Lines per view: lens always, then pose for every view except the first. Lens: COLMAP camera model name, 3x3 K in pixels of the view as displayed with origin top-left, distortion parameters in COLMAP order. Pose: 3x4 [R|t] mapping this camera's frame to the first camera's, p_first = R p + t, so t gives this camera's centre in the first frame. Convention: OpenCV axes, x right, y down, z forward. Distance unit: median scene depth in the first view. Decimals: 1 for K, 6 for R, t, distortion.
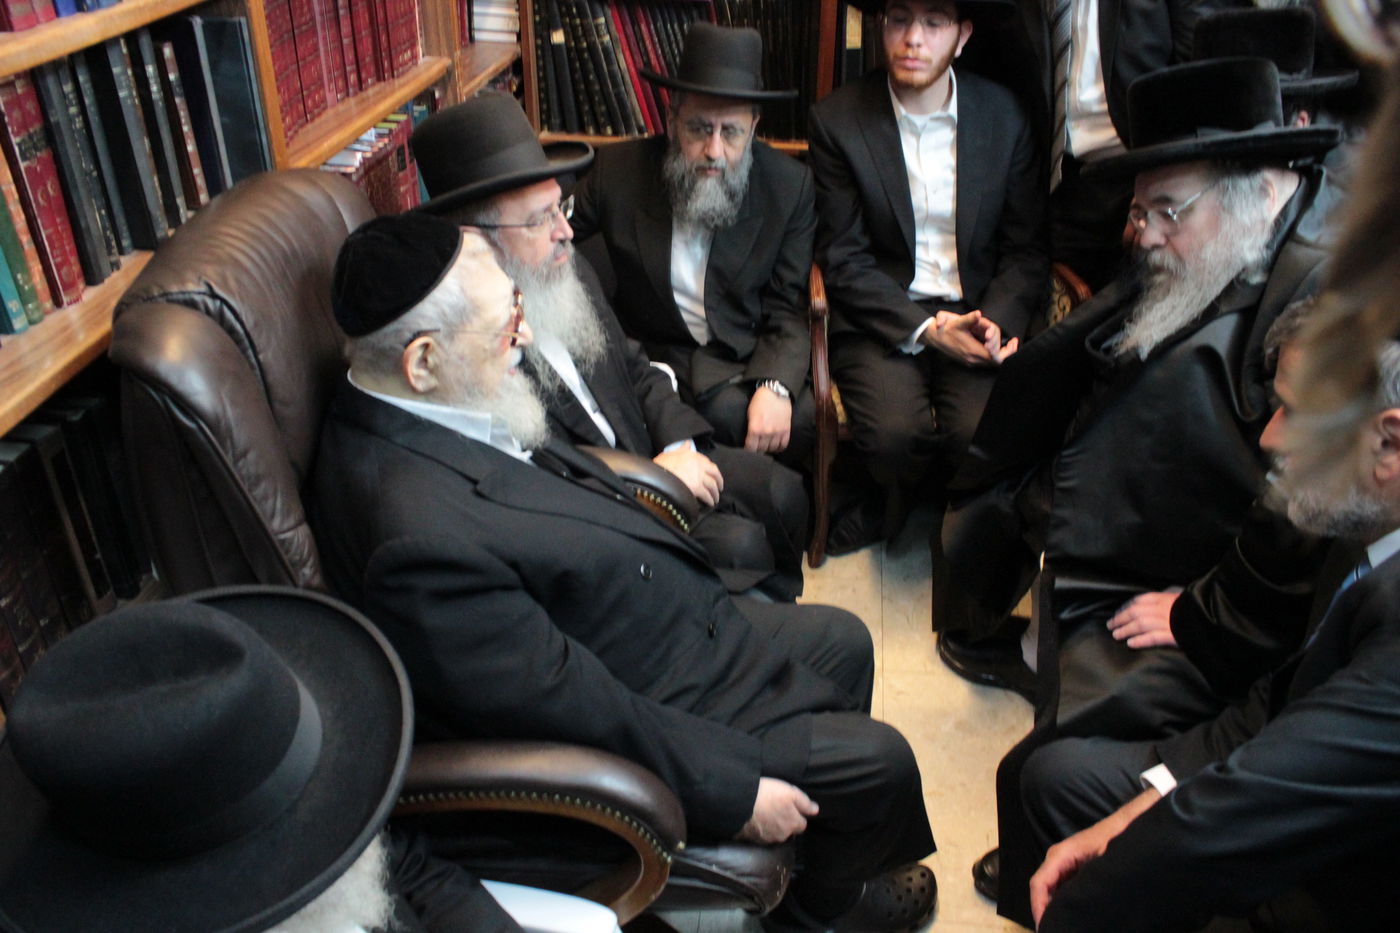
lens RADIAL K [[1118.1, 0, 692.9], [0, 1118.1, 443.9], [0, 0, 1]] dist [-0.145544, 0.090723]
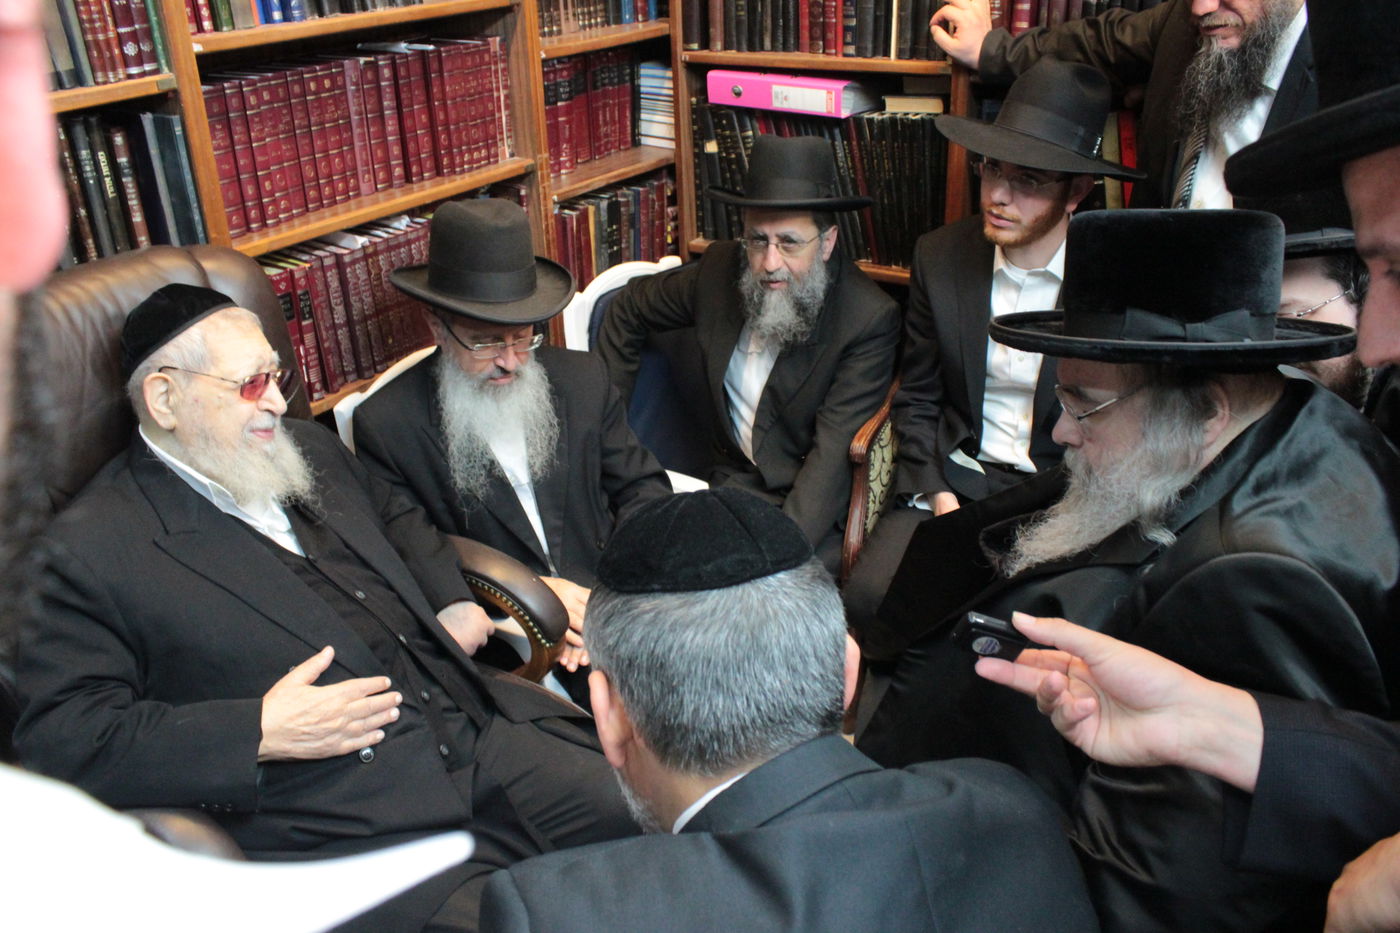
lens RADIAL K [[1118.1, 0, 703.8], [0, 1118.1, 454.3], [0, 0, 1]] dist [-0.145544, 0.090723]
pose [[0.895702, 0.164644, -0.413050, 0.376871], [-0.198920, 0.979155, -0.041062, -0.056801], [0.397680, 0.118943, 0.909782, 0.115887]]
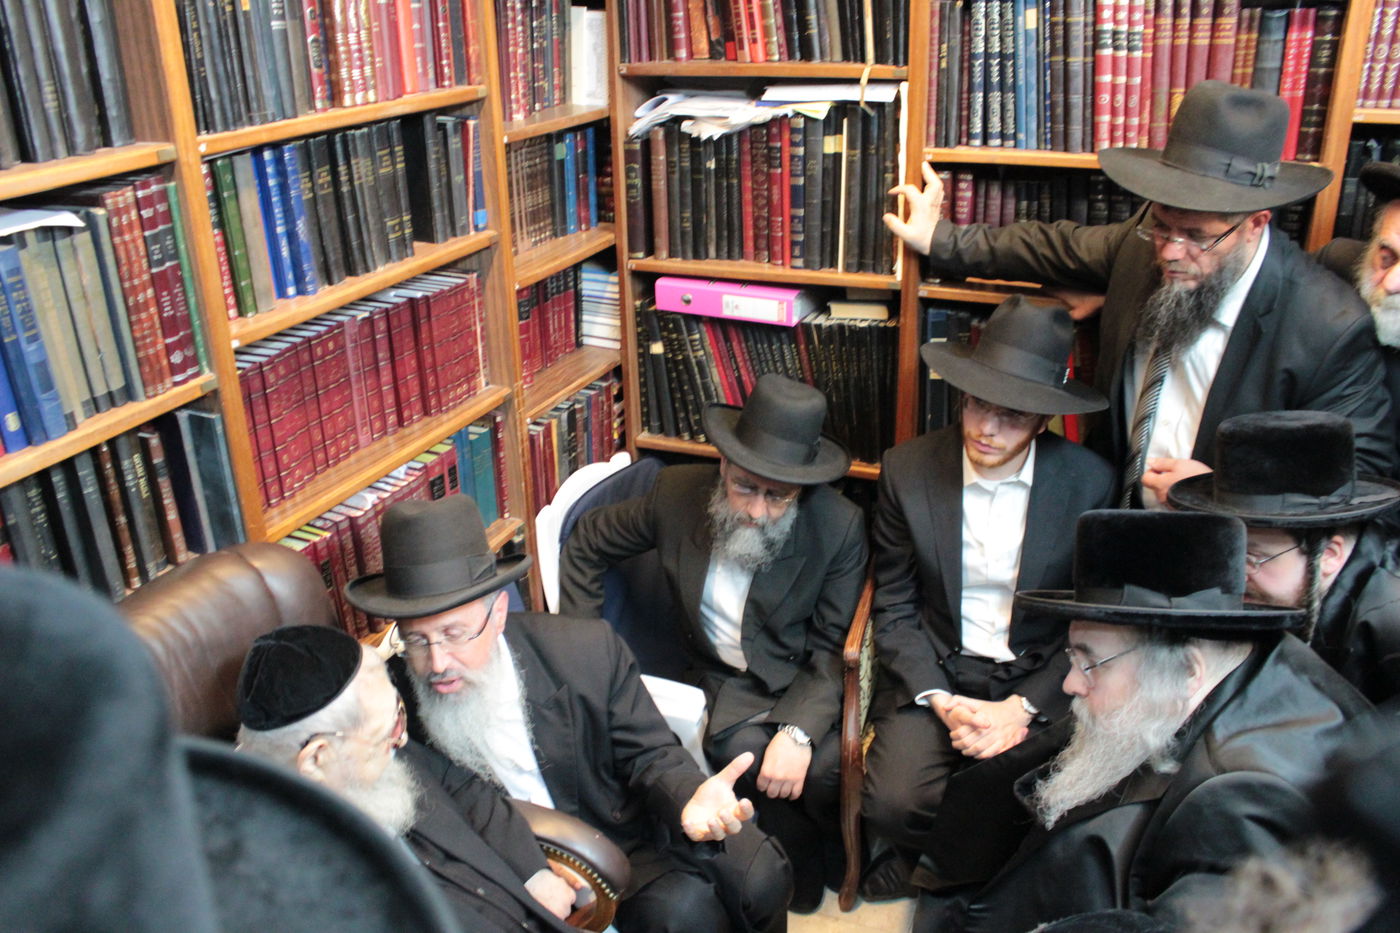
lens RADIAL K [[1118.1, 0, 695.9], [0, 1118.1, 462.3], [0, 0, 1]] dist [-0.145544, 0.090723]
pose [[0.961074, 0.079131, -0.264717, 0.225767], [-0.116219, 0.985007, -0.127495, -0.148295], [0.250660, 0.153297, 0.955861, 0.011096]]
